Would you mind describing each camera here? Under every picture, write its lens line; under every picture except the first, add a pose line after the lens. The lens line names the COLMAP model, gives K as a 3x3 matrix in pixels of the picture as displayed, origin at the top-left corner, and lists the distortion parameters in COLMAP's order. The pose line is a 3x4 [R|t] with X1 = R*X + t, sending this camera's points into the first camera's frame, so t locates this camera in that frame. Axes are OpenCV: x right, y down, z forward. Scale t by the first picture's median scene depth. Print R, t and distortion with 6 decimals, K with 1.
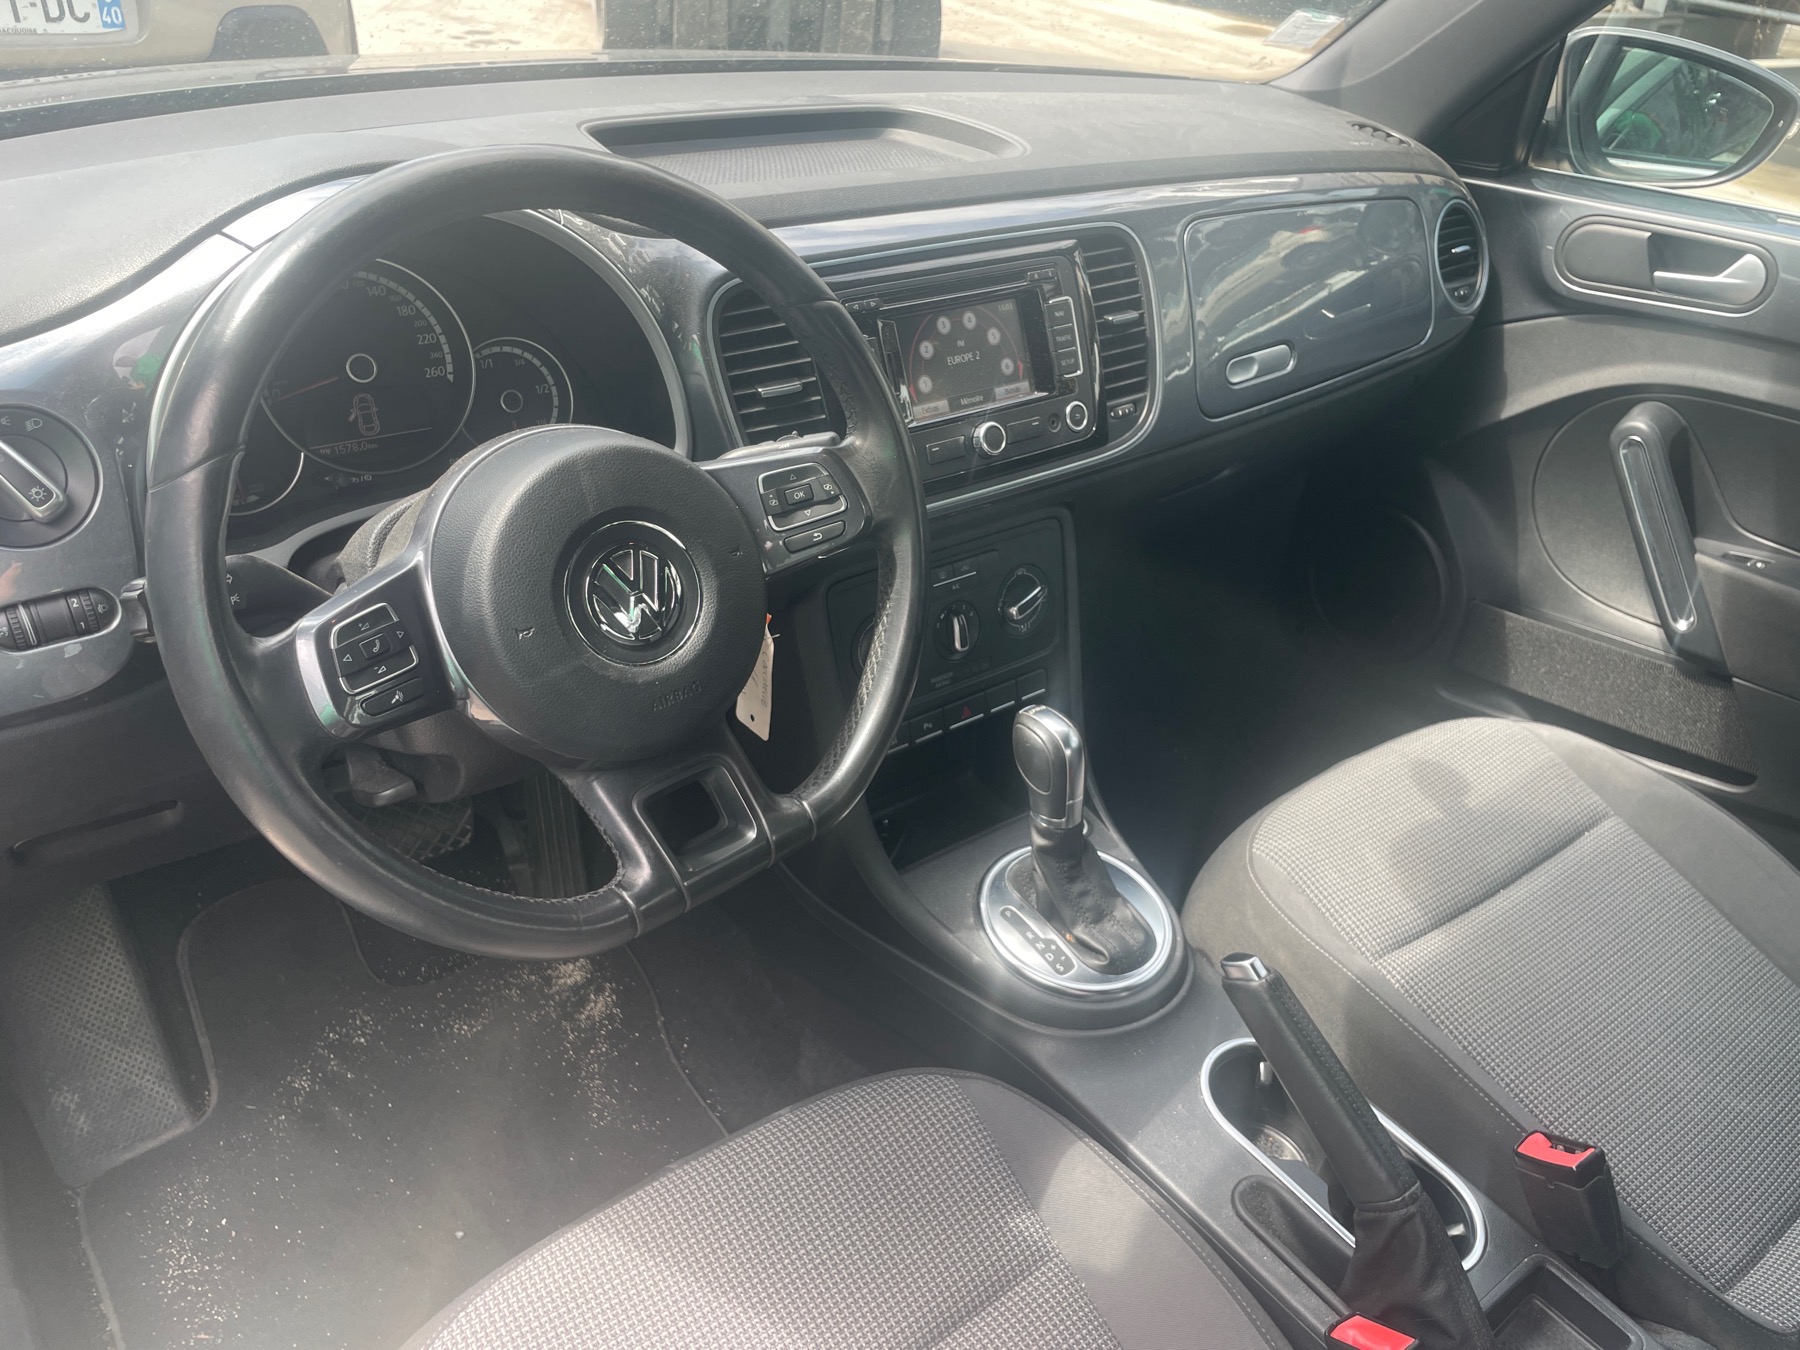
lens RADIAL K [[1361.0, 0, 903.7], [0, 1361.0, 659.9], [0, 0, 1]] dist [0.064090, -0.085555]
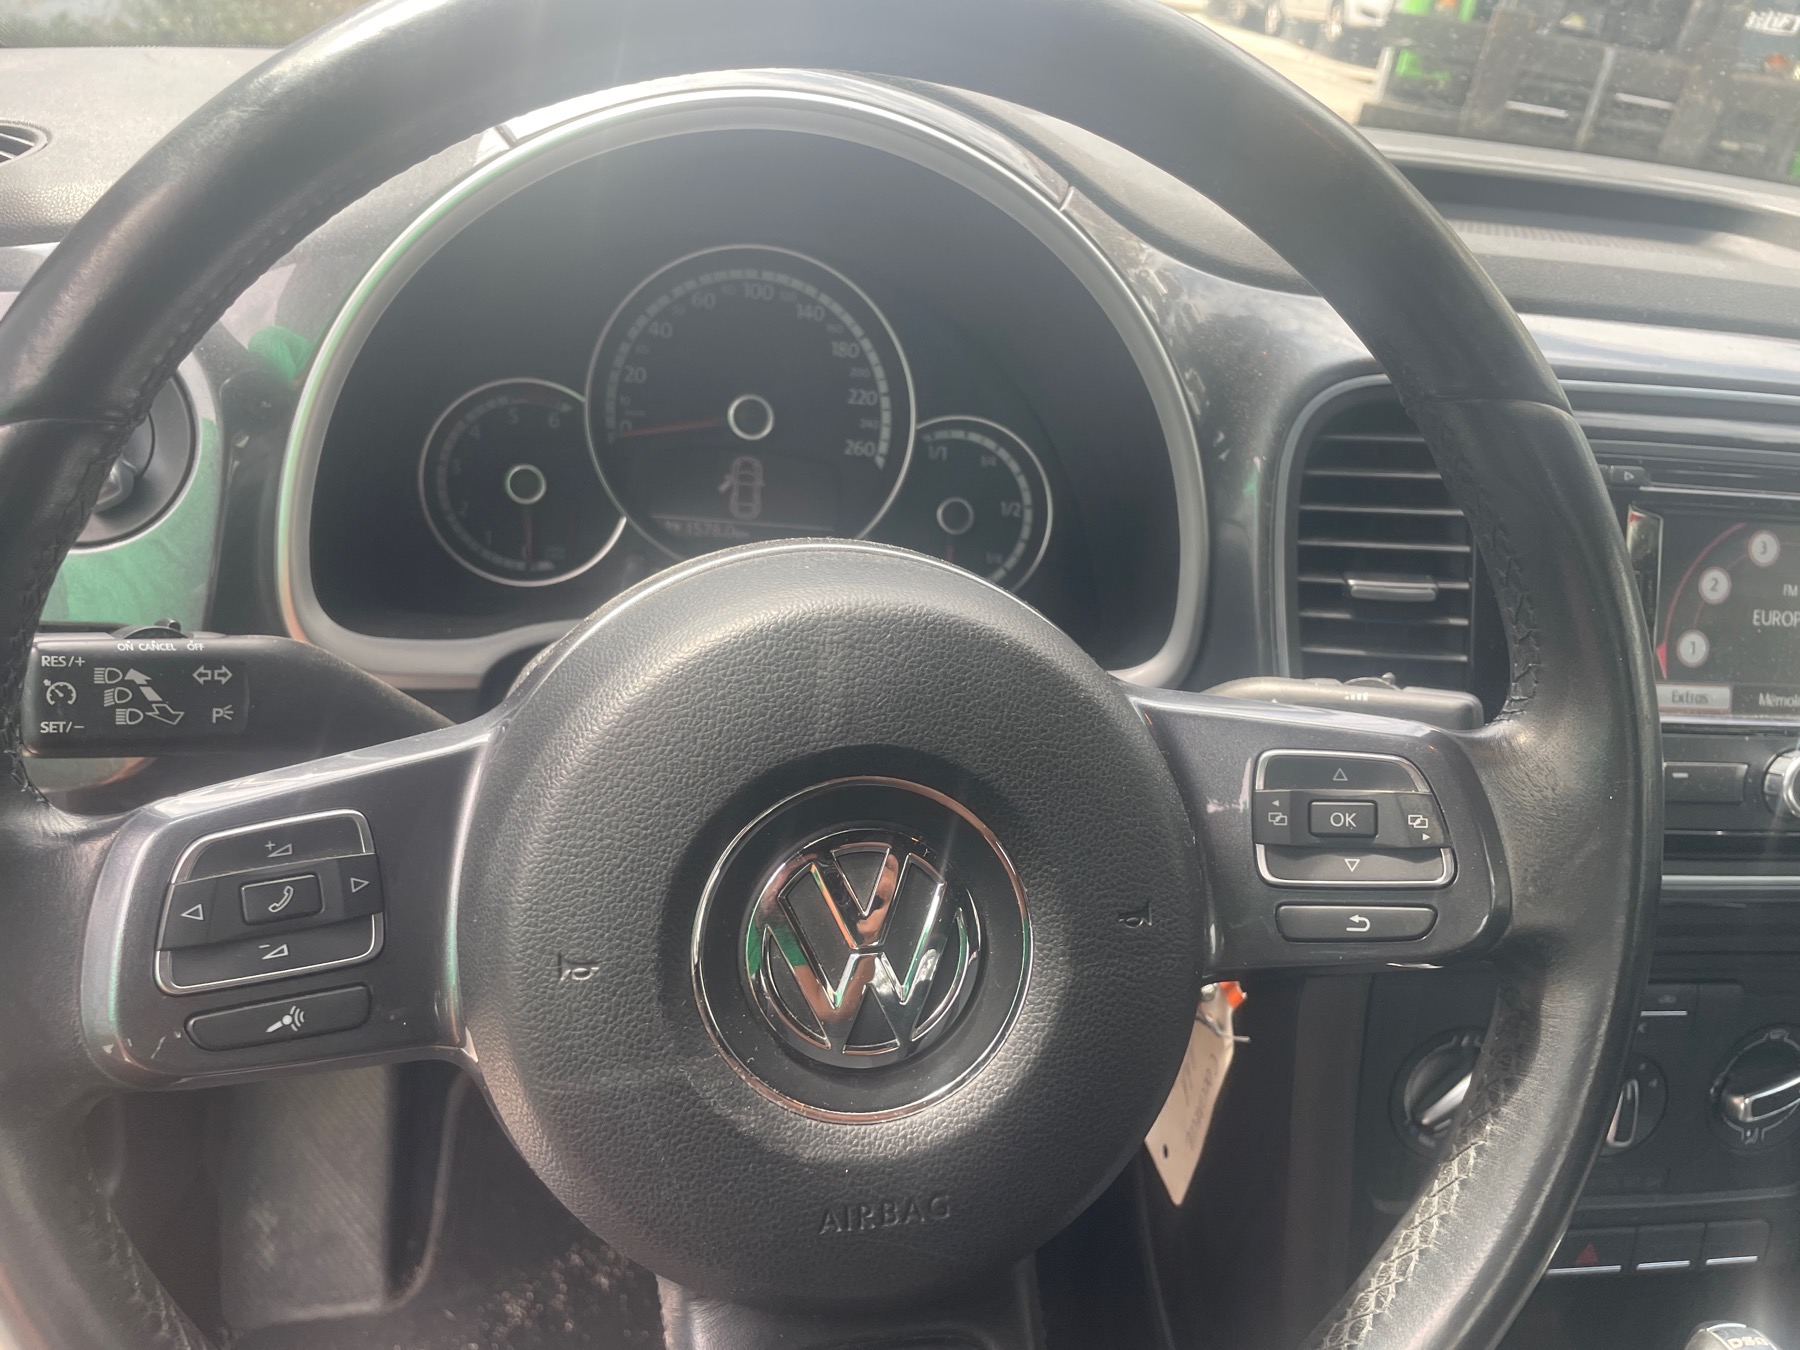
lens RADIAL K [[1361.0, 0, 884.9], [0, 1361.0, 688.8], [0, 0, 1]] dist [0.064090, -0.085555]
pose [[0.865088, 0.260788, -0.428500, -0.019025], [-0.304702, 0.951771, -0.035901, -0.070129], [0.398471, 0.161623, 0.902828, 0.378555]]
